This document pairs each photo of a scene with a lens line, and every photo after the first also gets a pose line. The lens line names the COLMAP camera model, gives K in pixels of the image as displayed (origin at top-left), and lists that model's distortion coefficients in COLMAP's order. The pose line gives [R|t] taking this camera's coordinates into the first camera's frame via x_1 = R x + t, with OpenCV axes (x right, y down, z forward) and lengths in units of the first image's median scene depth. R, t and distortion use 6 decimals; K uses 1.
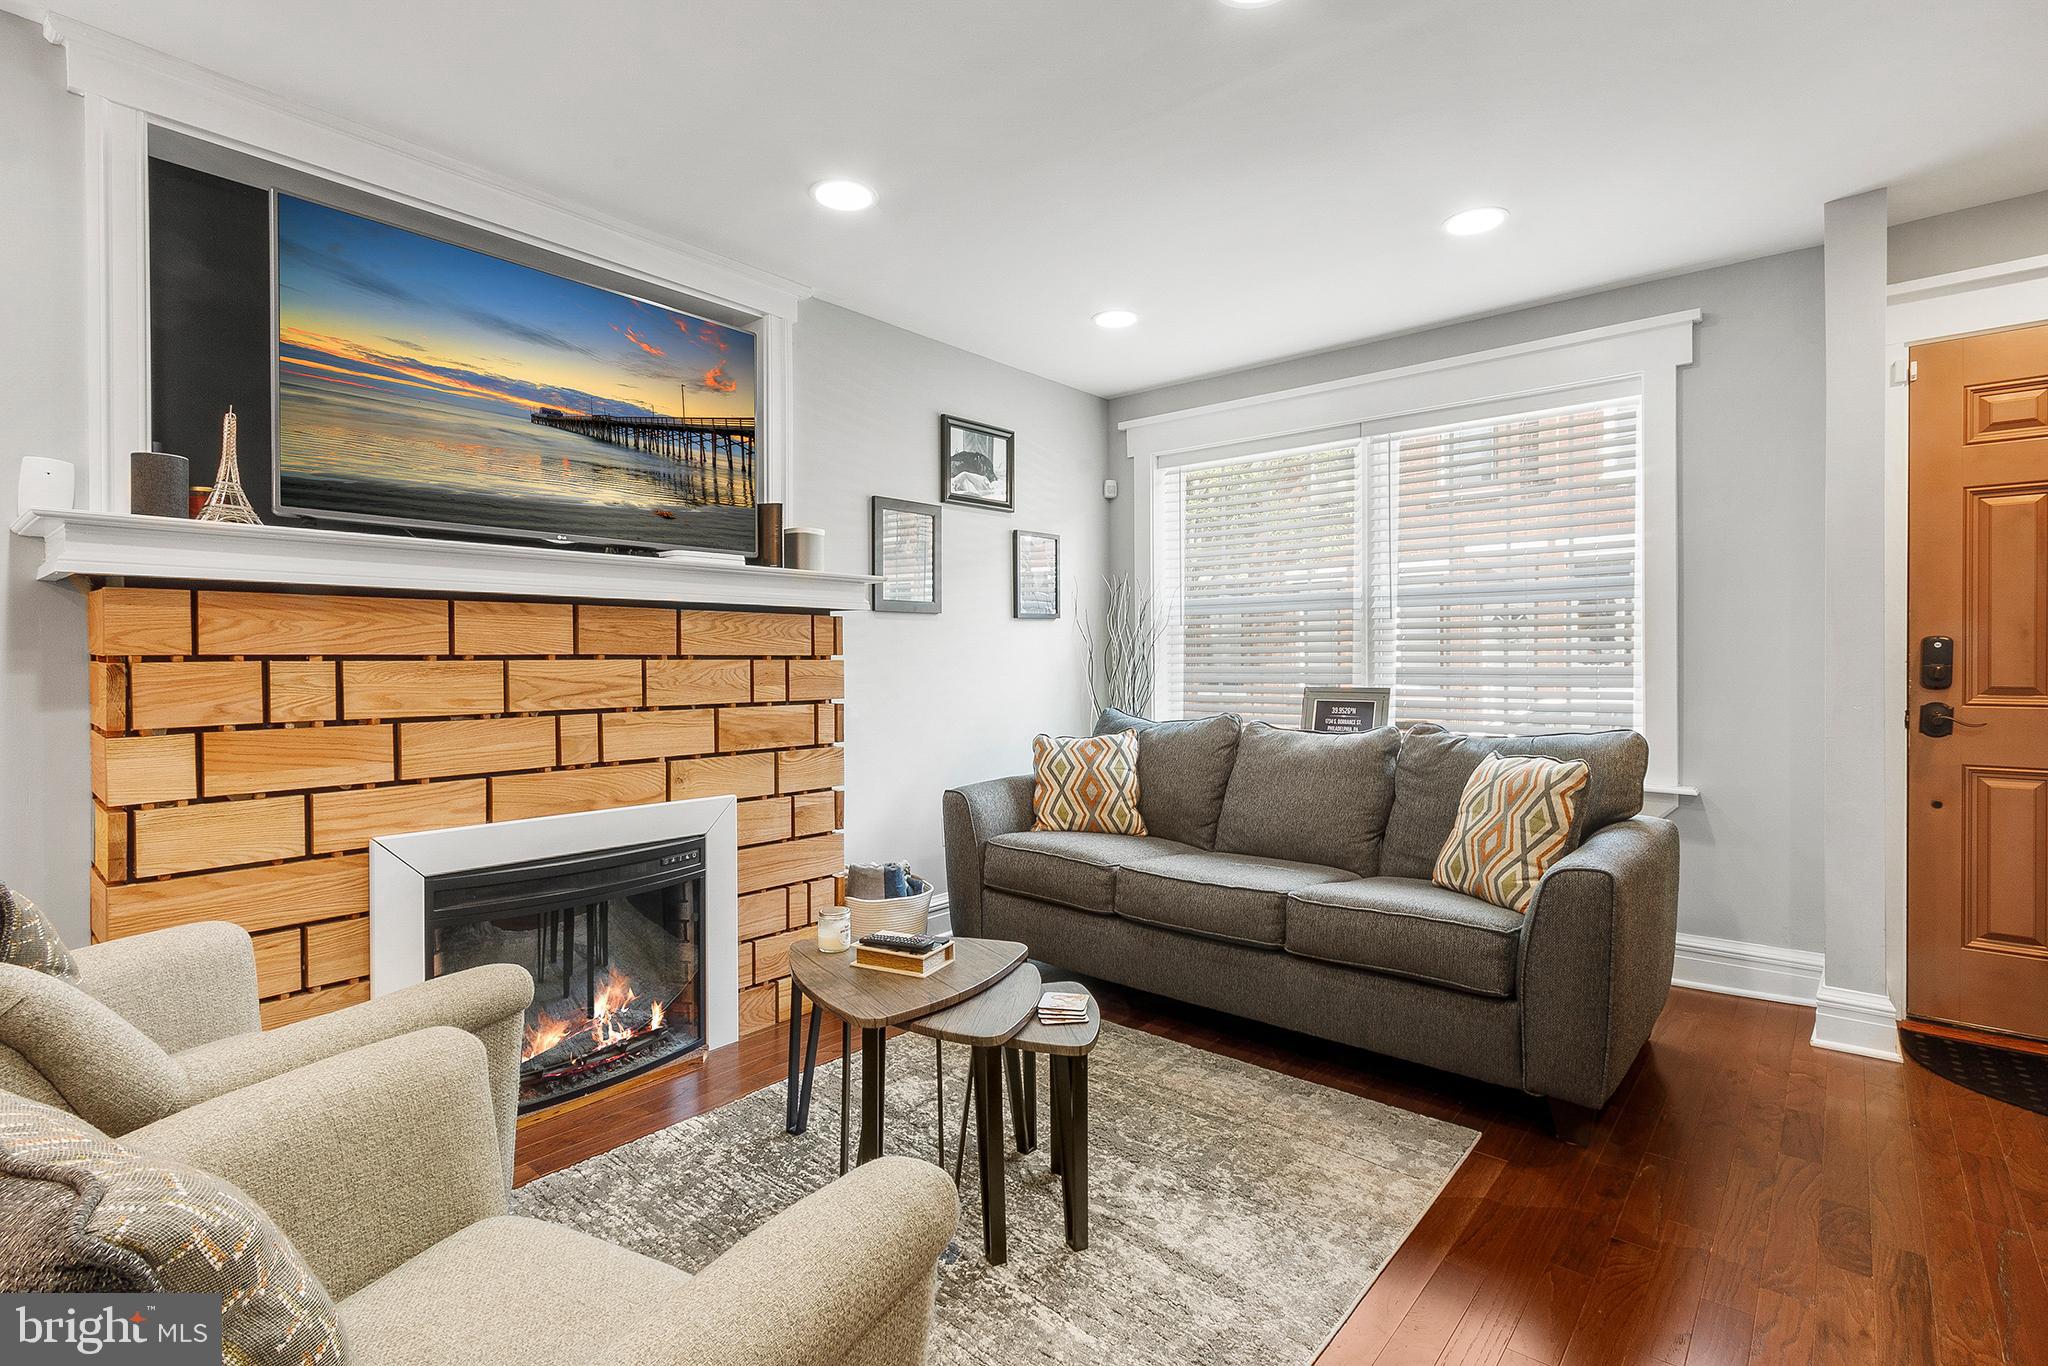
lens RADIAL K [[953.7, 0, 1033.8], [0, 953.7, 673.3], [0, 0, 1]] dist [-0.000986, 0.001088]
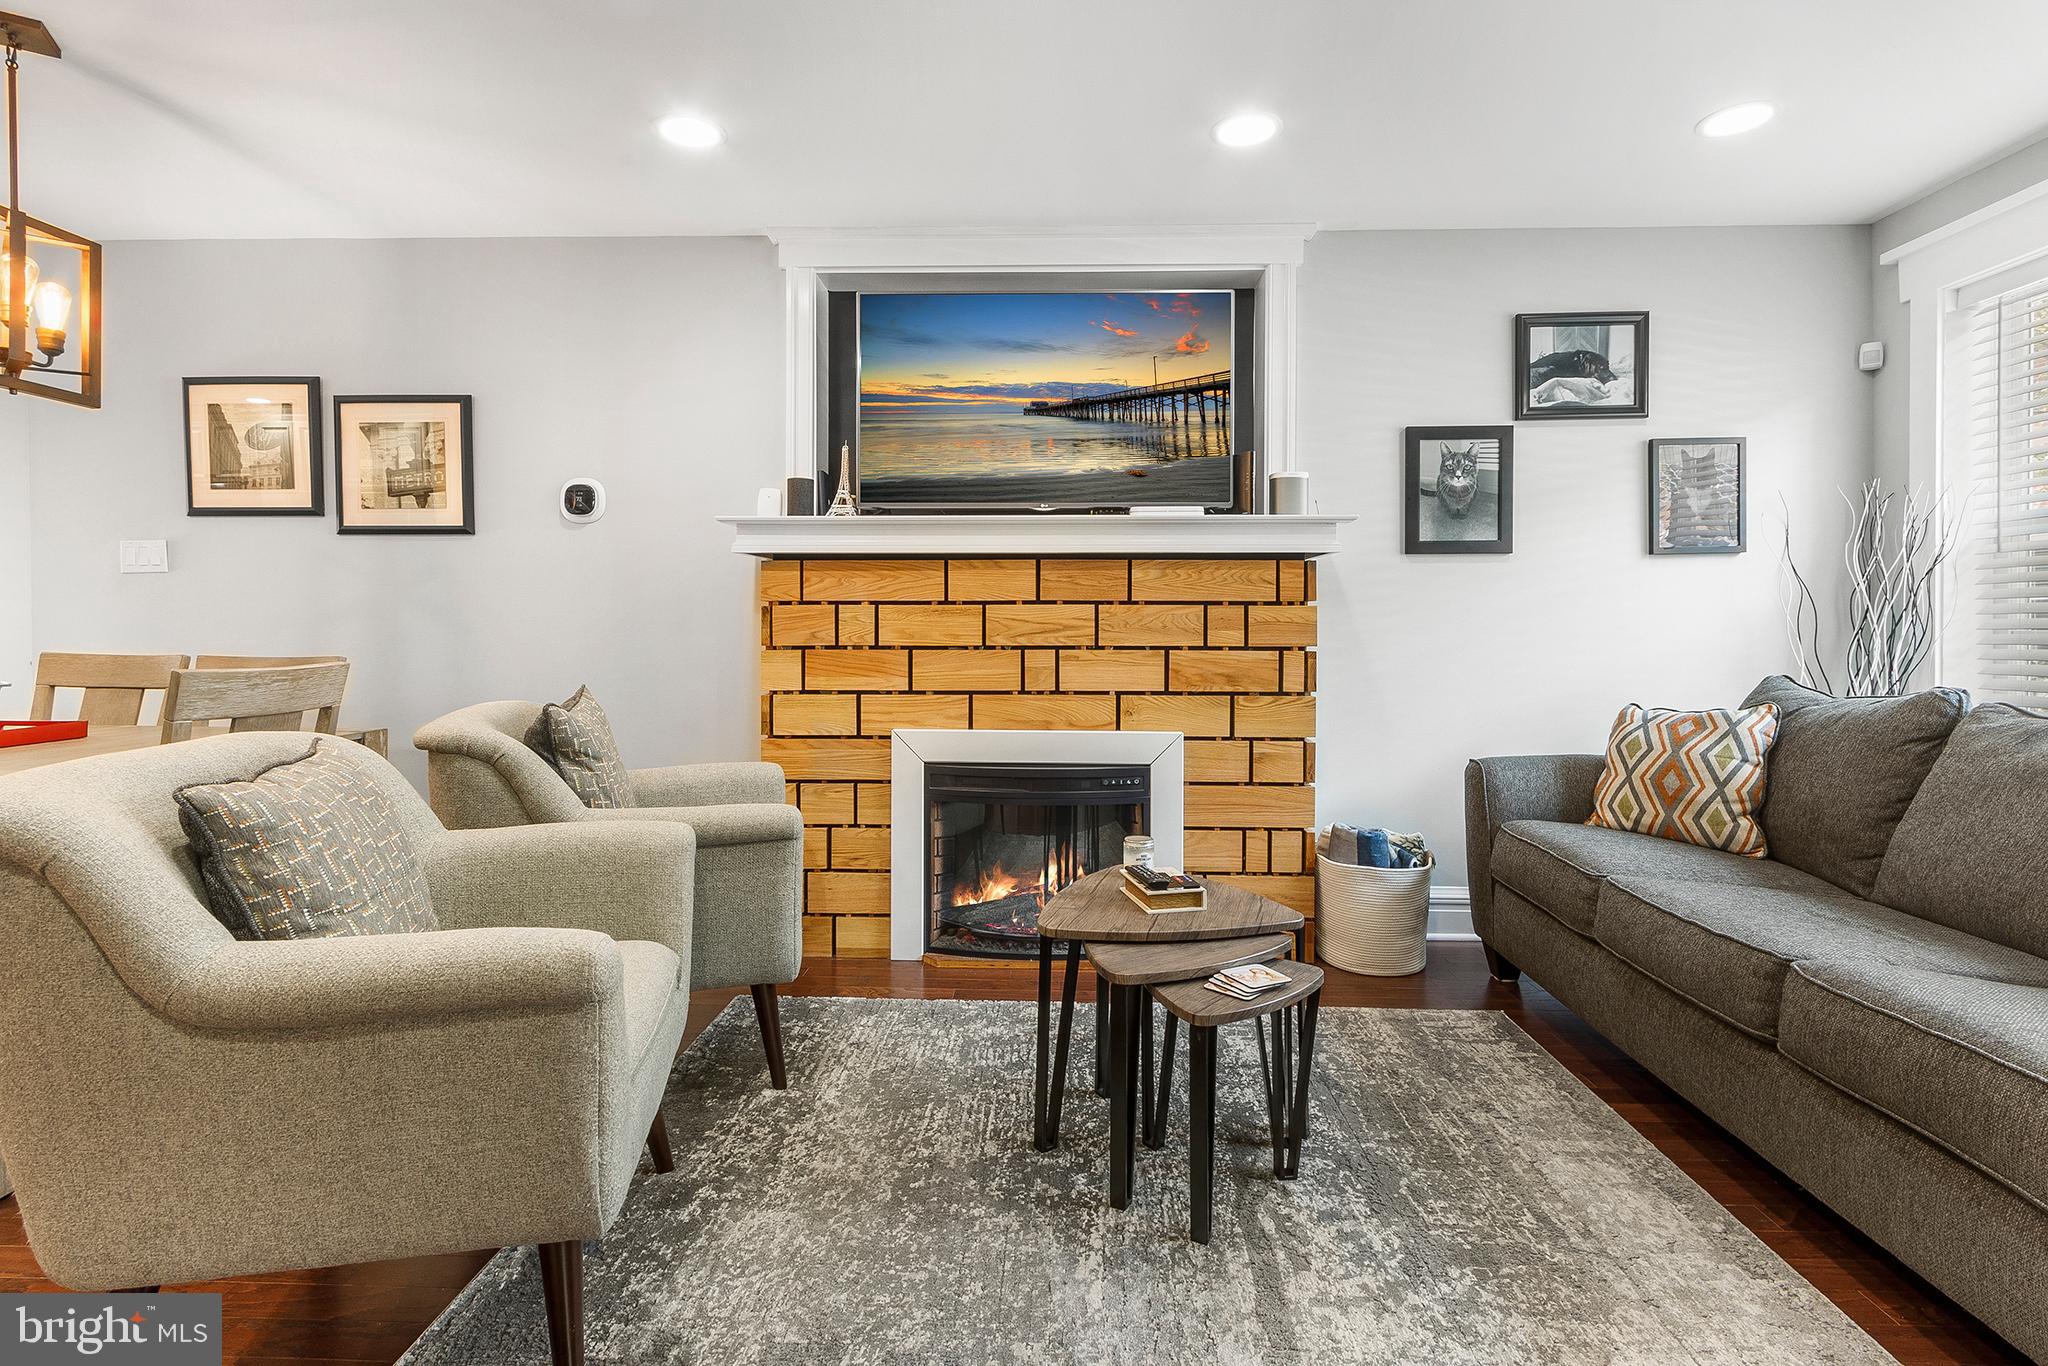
lens RADIAL K [[953.7, 0, 1028.0], [0, 953.7, 649.2], [0, 0, 1]] dist [-0.000986, 0.001088]
pose [[0.626095, 0.020377, -0.779480, 0.399873], [-0.015839, 0.999785, 0.013414, 0.023258], [0.779586, 0.003947, 0.626283, 0.195061]]
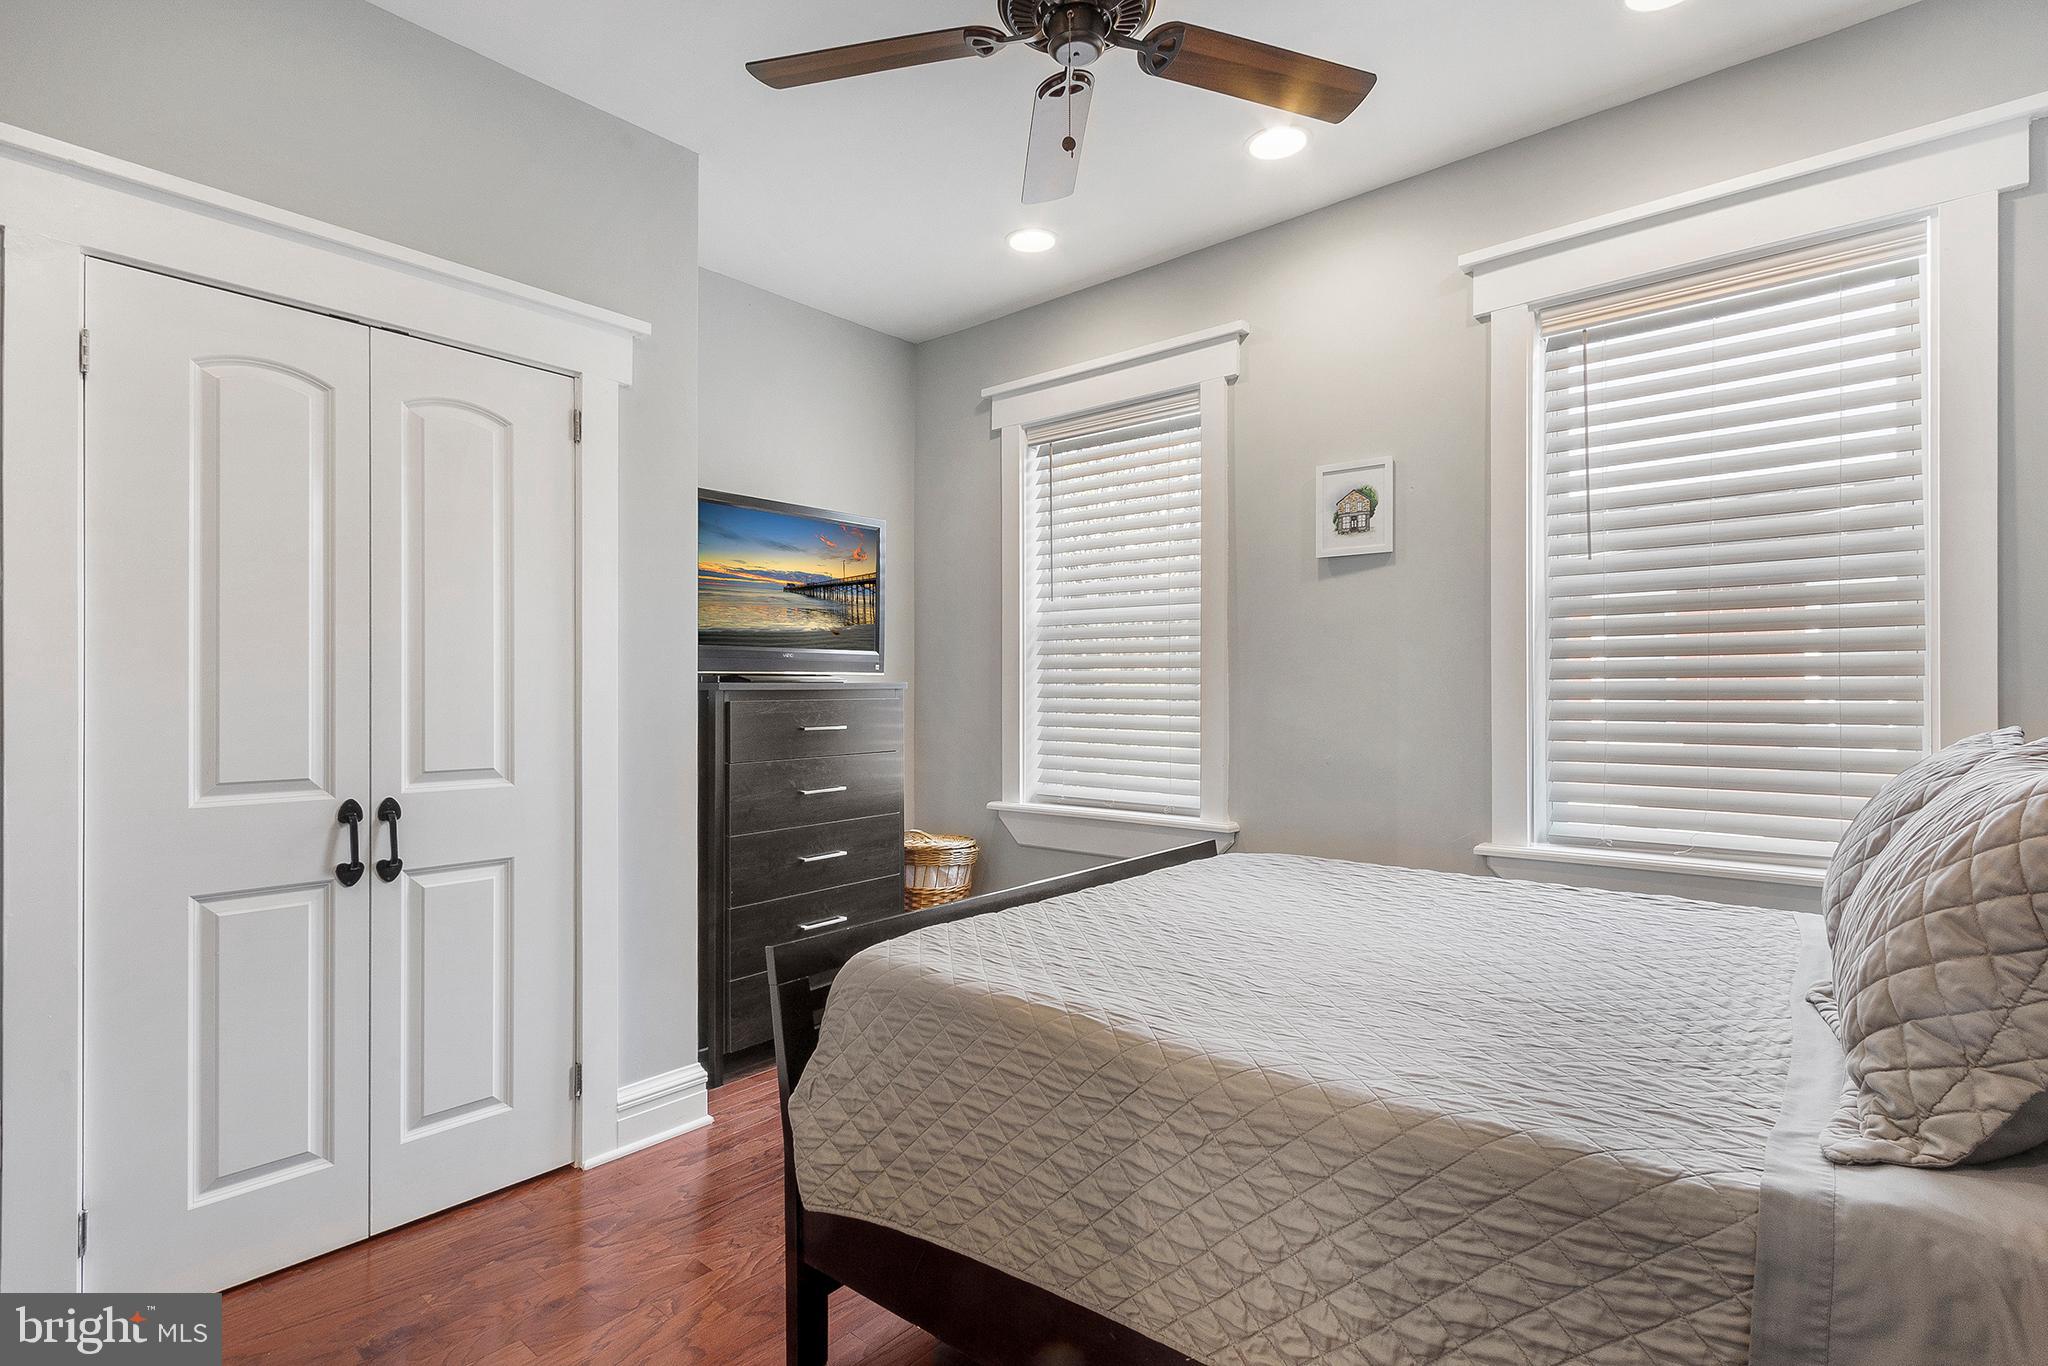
lens RADIAL K [[1208.0, 0, 1032.5], [0, 1208.0, 686.6], [0, 0, 1]] dist [-0.005113, -0.000350]
pose [[0.997591, 0.002111, 0.069344, -0.168421], [-0.001715, 0.999982, -0.005774, -0.050670], [-0.069355, 0.005641, 0.997576, -1.282577]]
